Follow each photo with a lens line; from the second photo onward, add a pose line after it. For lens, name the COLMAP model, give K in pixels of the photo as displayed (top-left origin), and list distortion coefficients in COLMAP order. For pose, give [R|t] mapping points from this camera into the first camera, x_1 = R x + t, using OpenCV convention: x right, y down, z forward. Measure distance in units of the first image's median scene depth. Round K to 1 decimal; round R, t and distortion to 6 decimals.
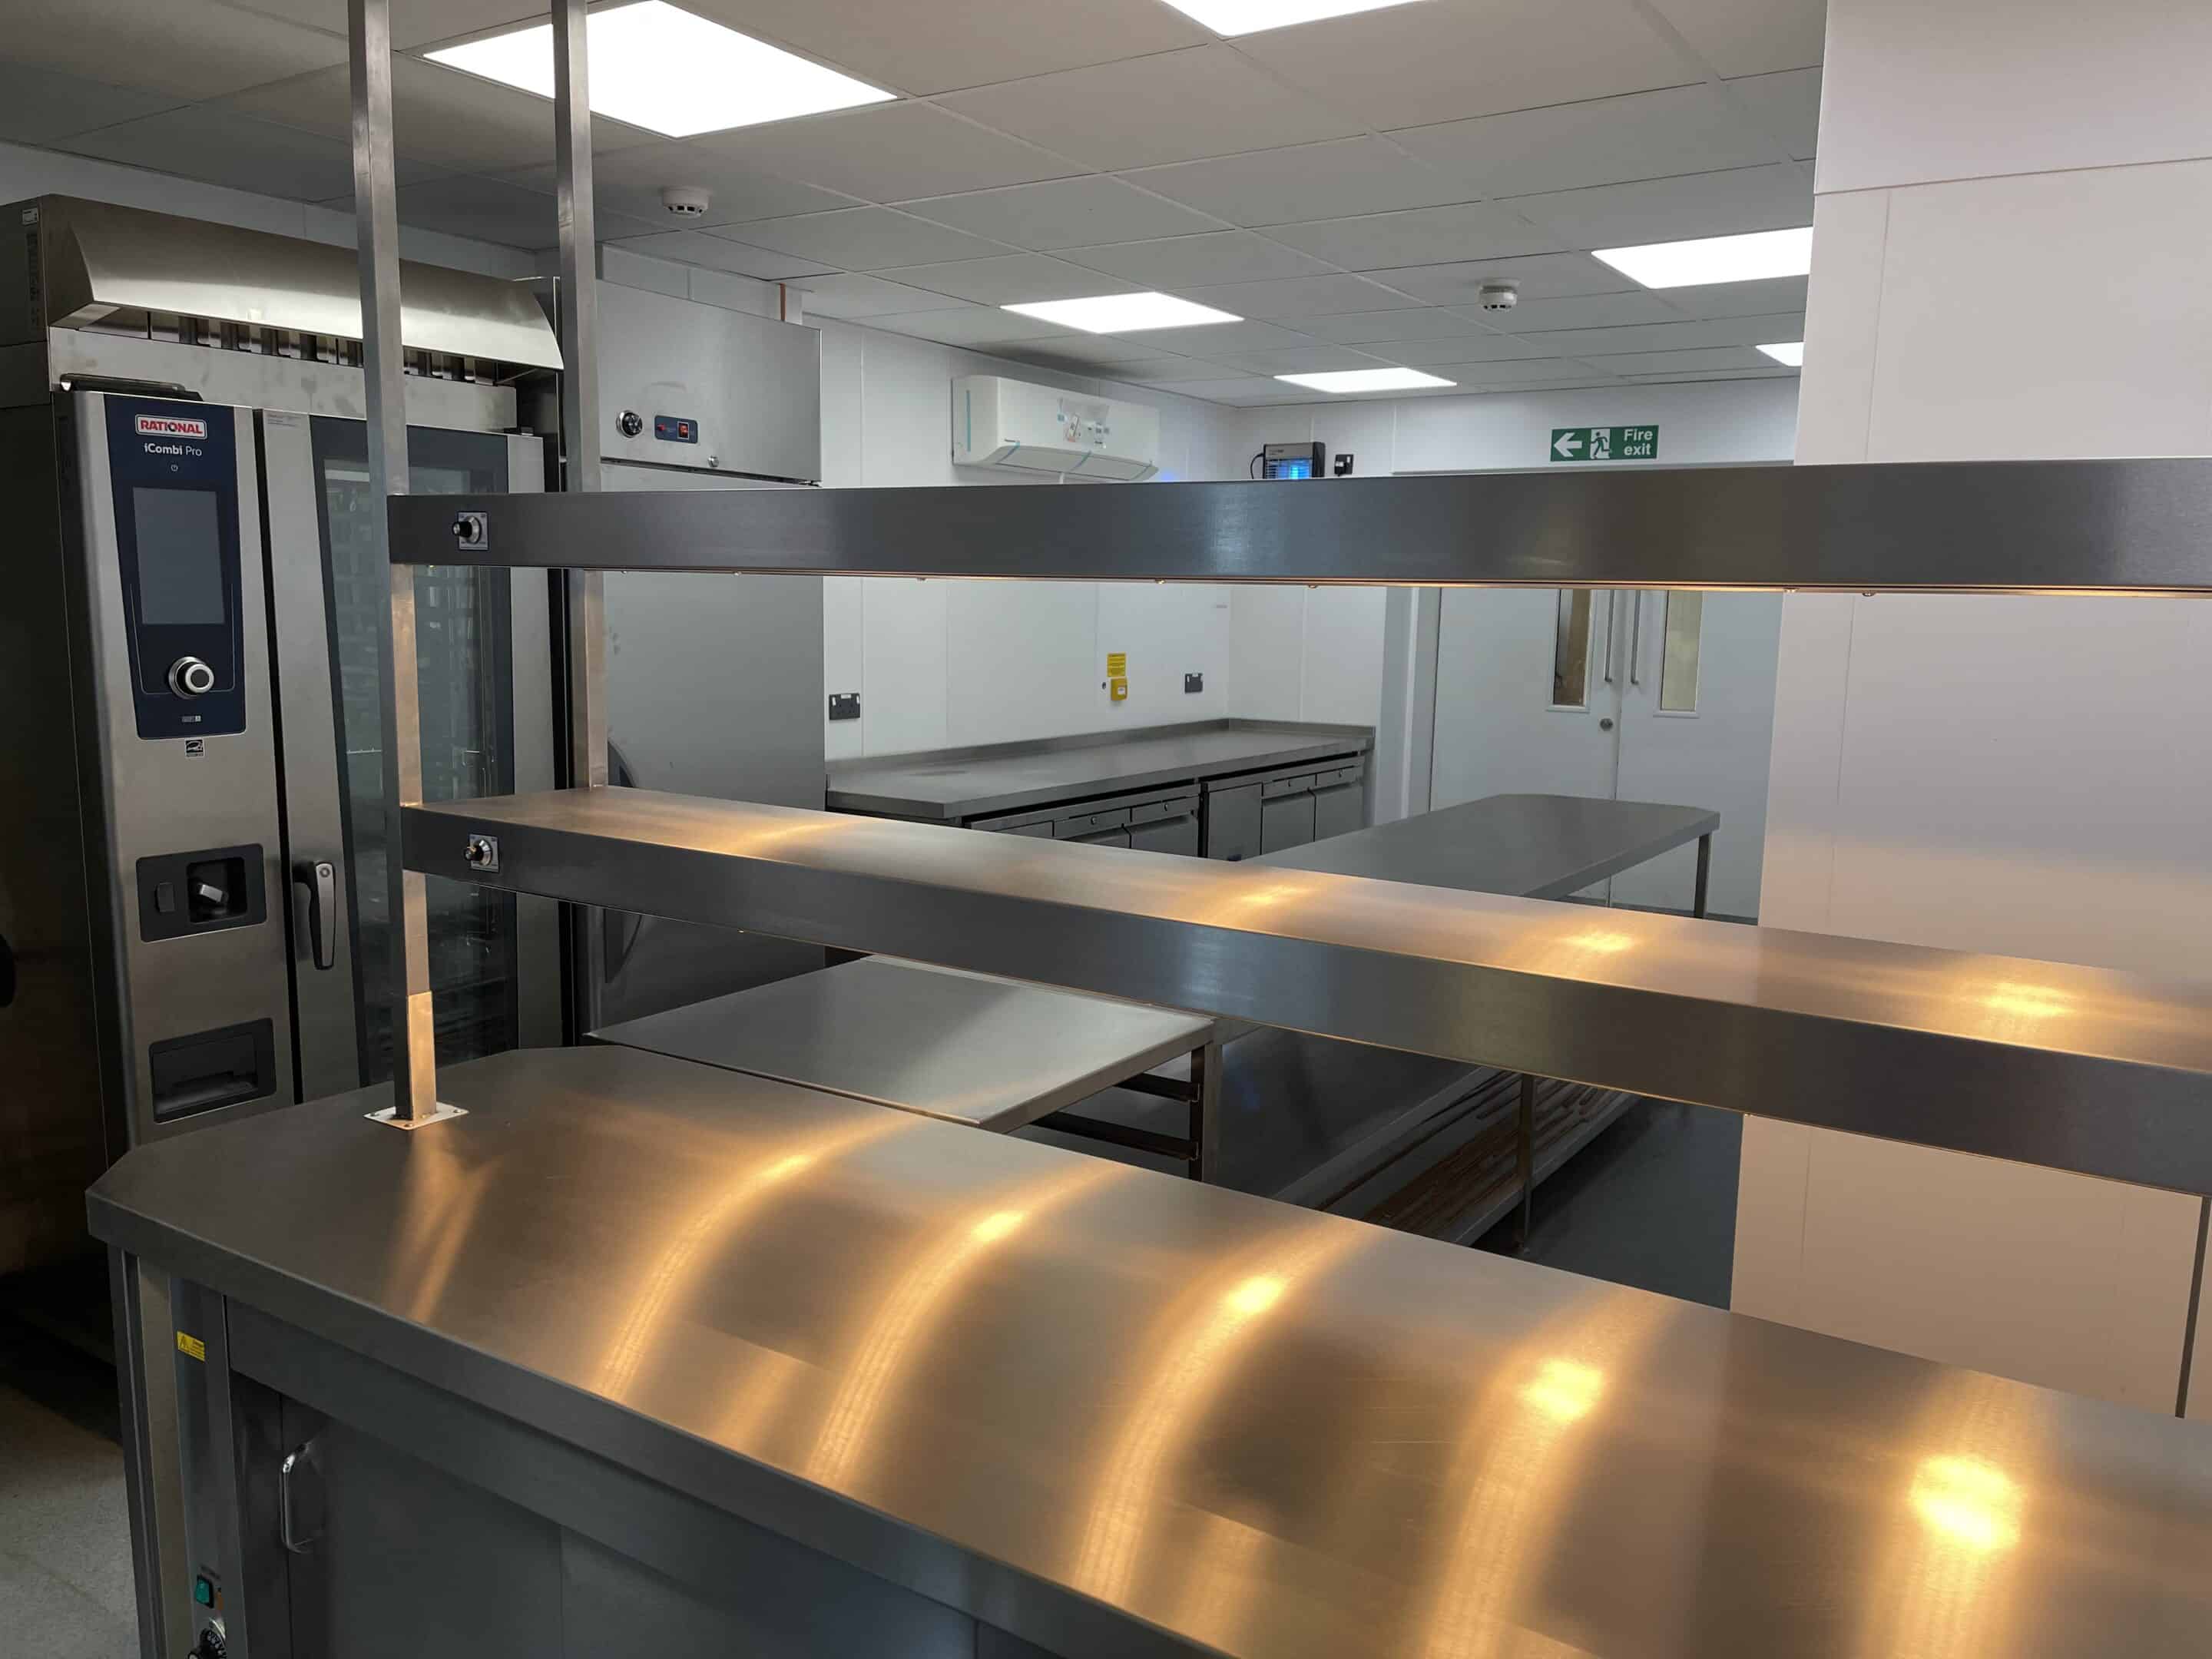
lens RADIAL K [[1675.4, 0, 1110.6], [0, 1675.4, 838.5], [0, 0, 1]] dist [0.021378, -0.035447]
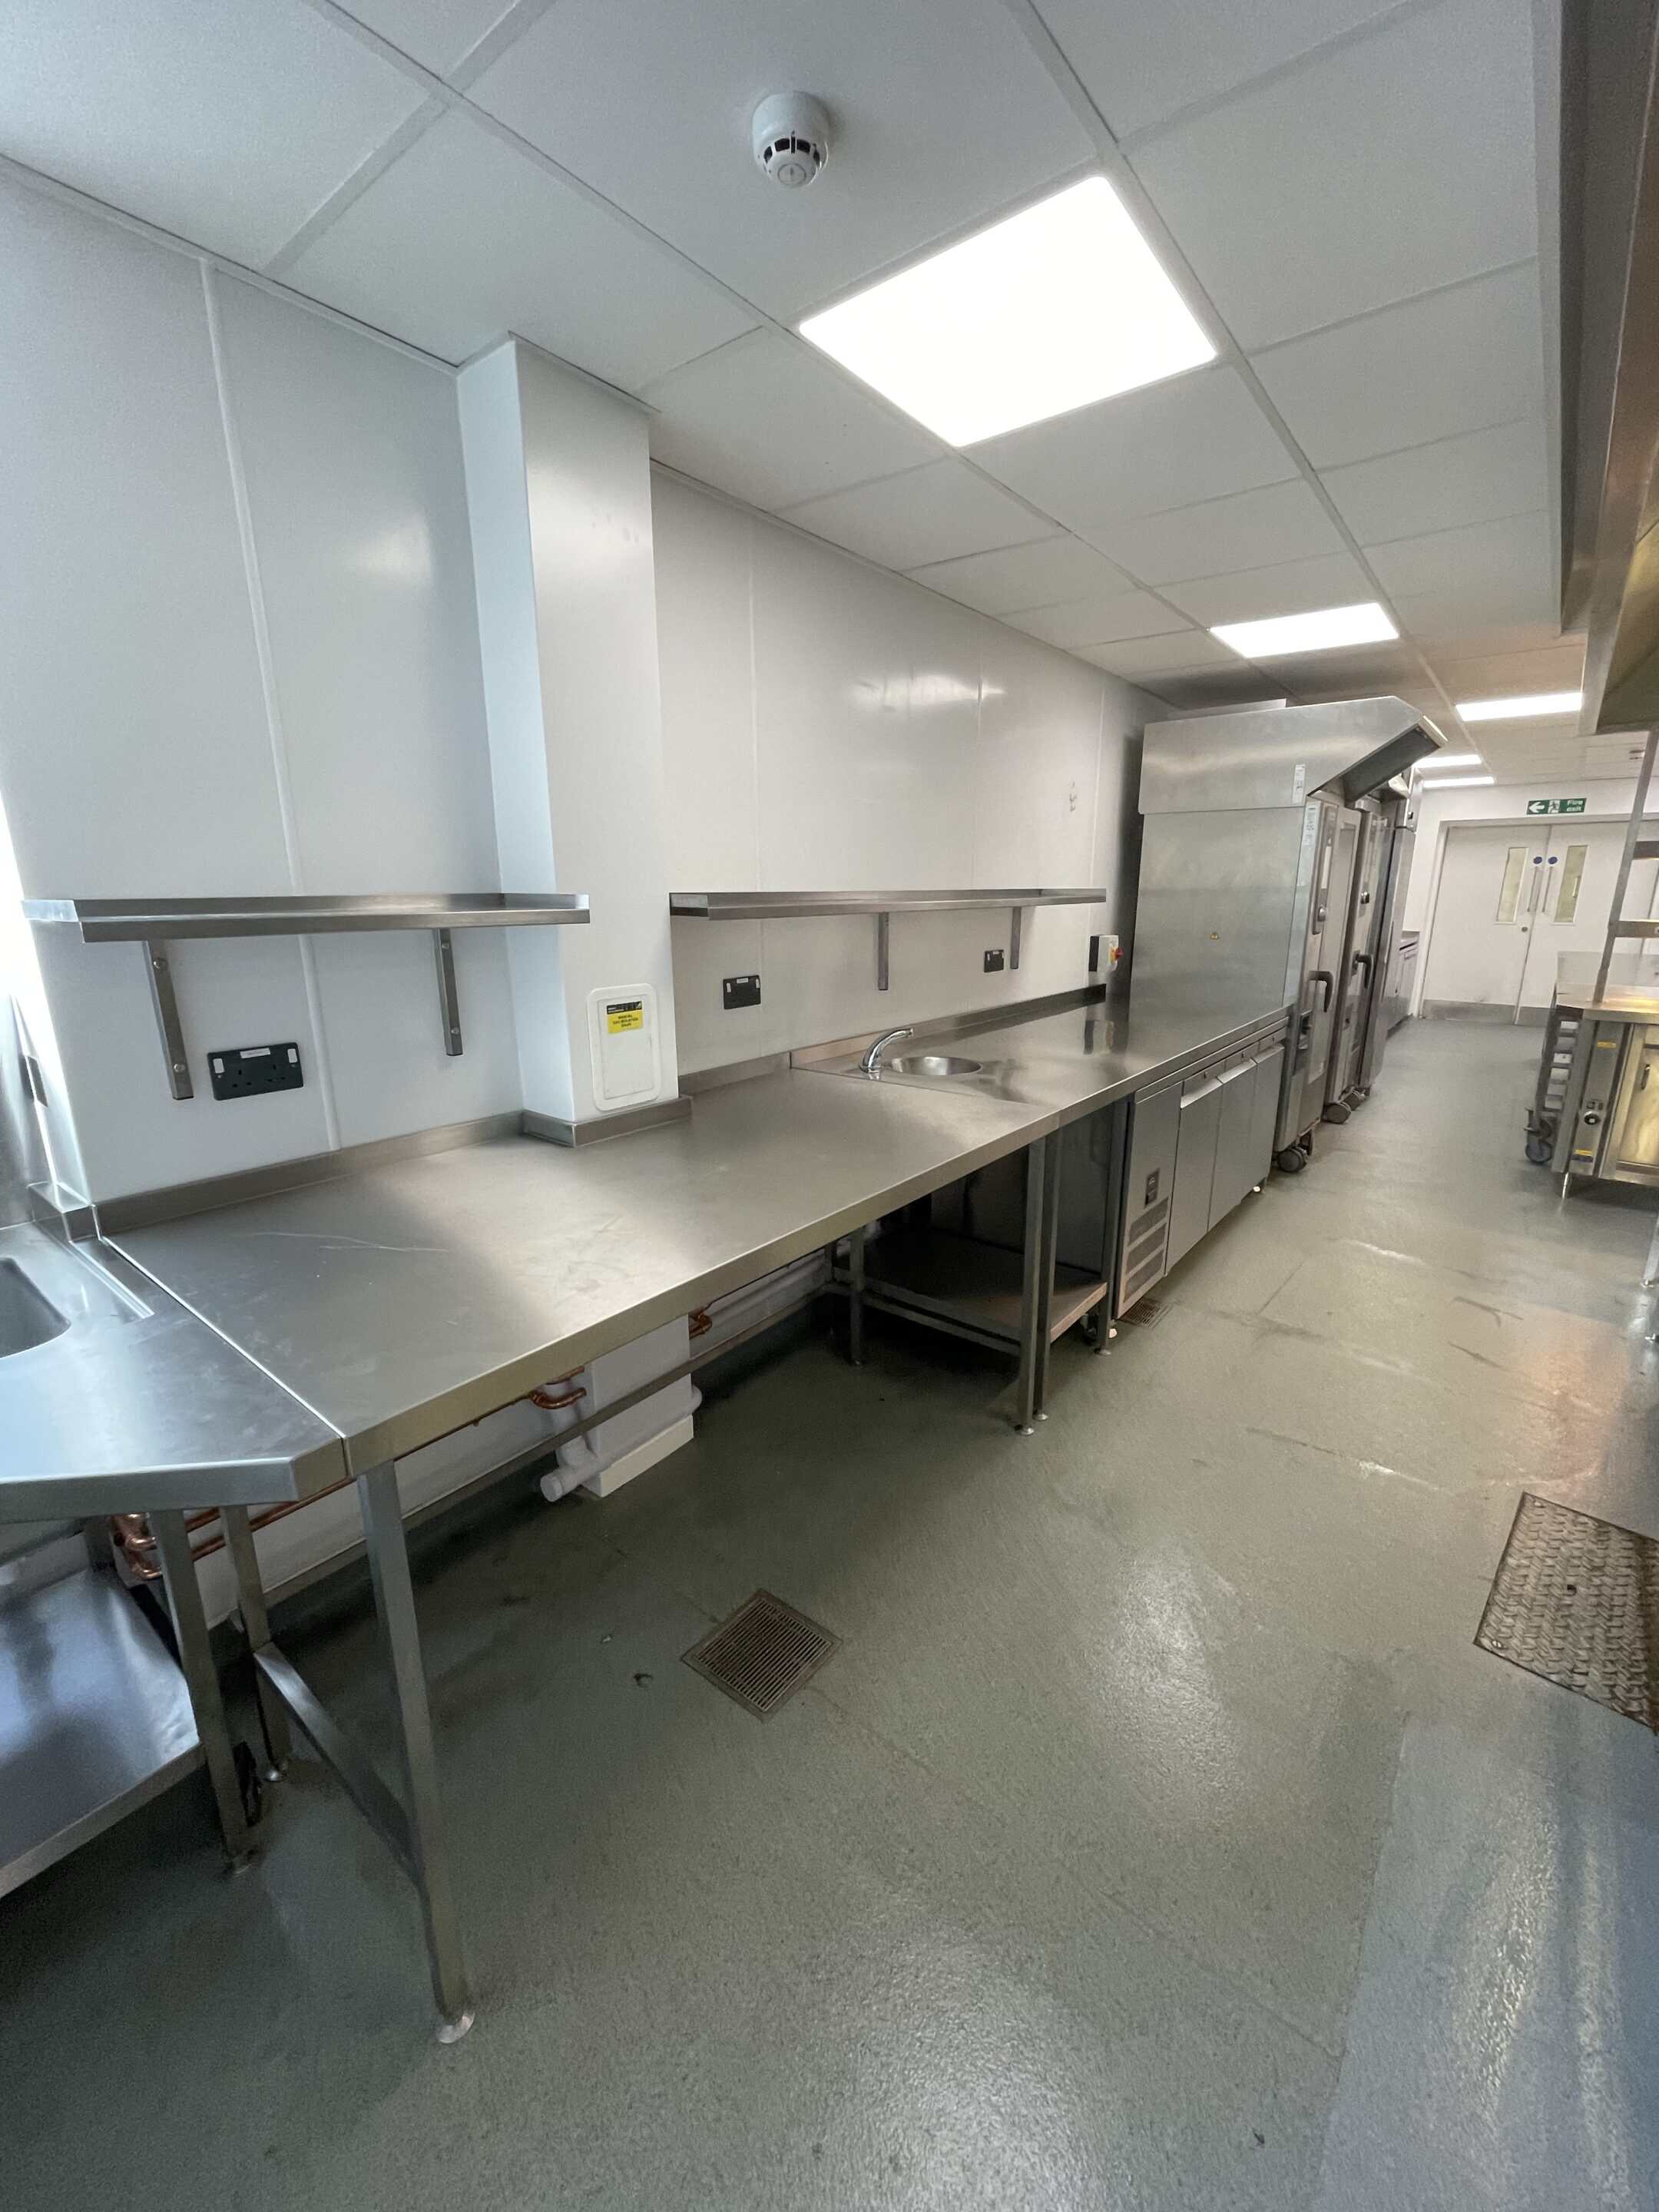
lens RADIAL K [[893.1, 0, 825.6], [0, 893.1, 1113.3], [0, 0, 1]] dist [-0.004746, -0.000181]
pose [[0.994898, 0.000316, -0.100886, -1.233160], [0.009639, 0.995123, 0.098173, 0.125272], [0.100425, -0.098644, 0.990042, -0.785060]]
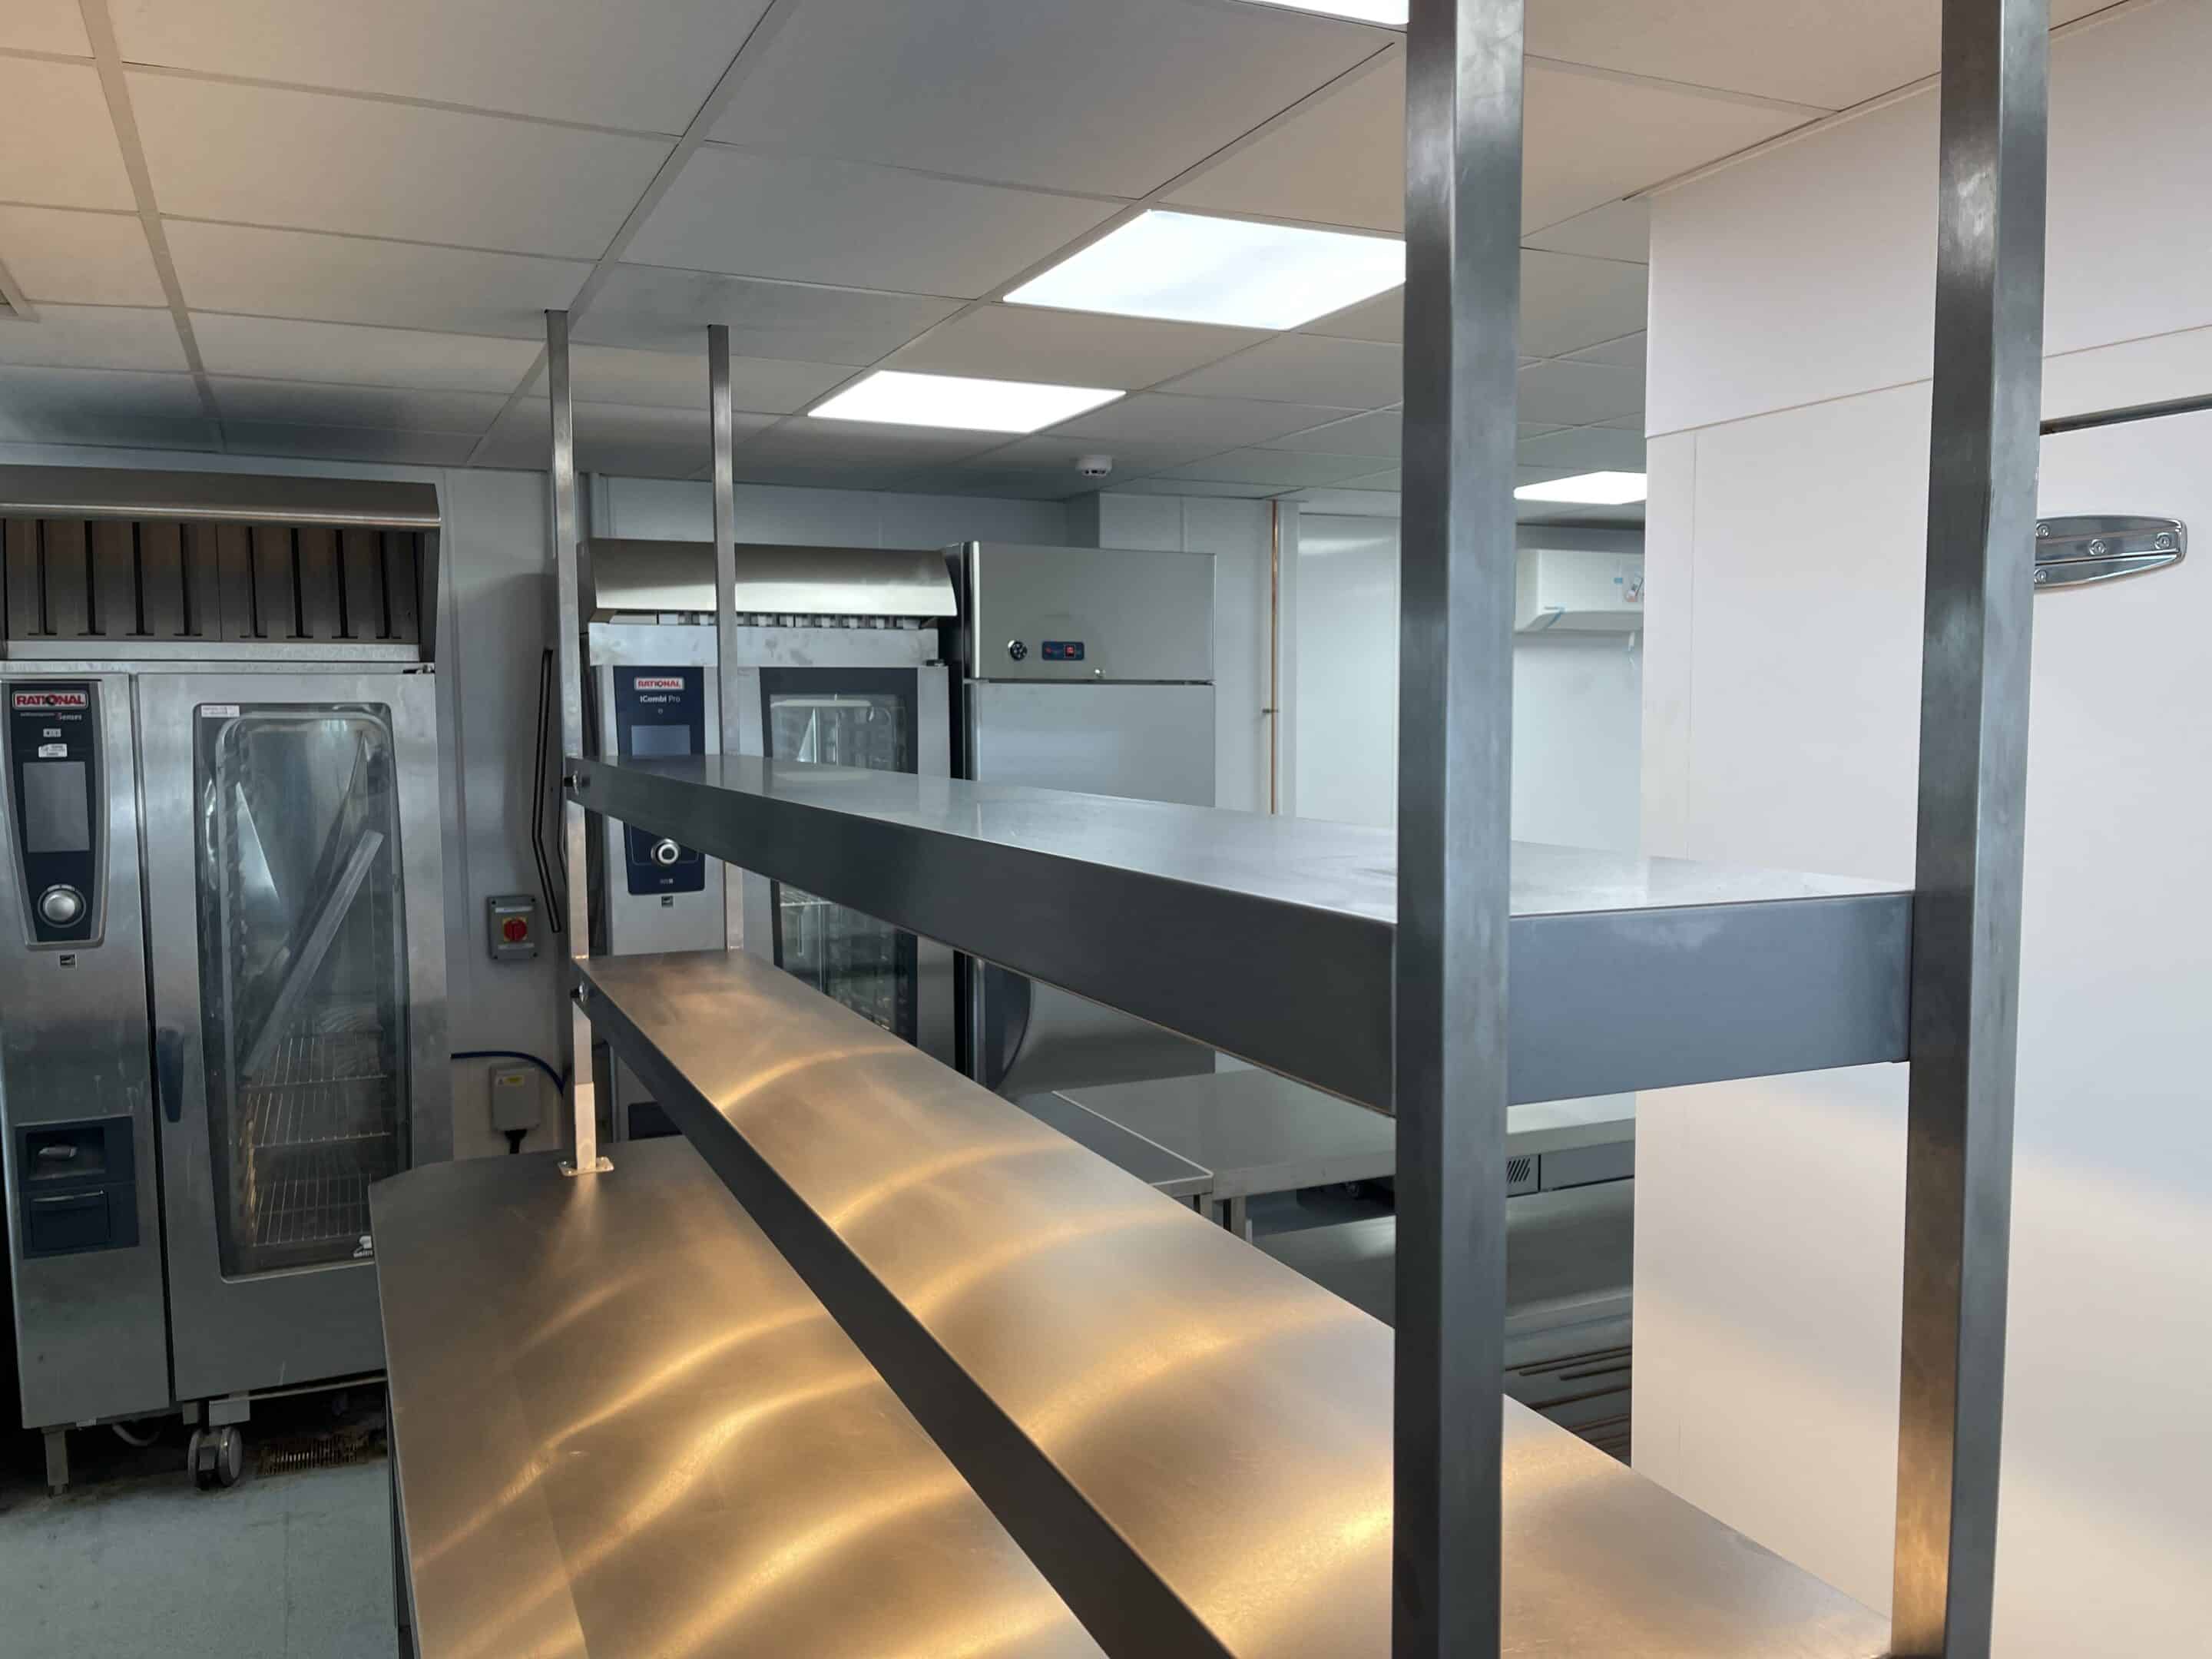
lens RADIAL K [[1675.4, 0, 1109.3], [0, 1675.4, 834.0], [0, 0, 1]] dist [0.021378, -0.035447]
pose [[0.854199, 0.013992, -0.519758, 0.457106], [-0.052607, 0.996834, -0.059622, -0.039643], [0.517278, 0.078272, 0.852230, -0.031527]]
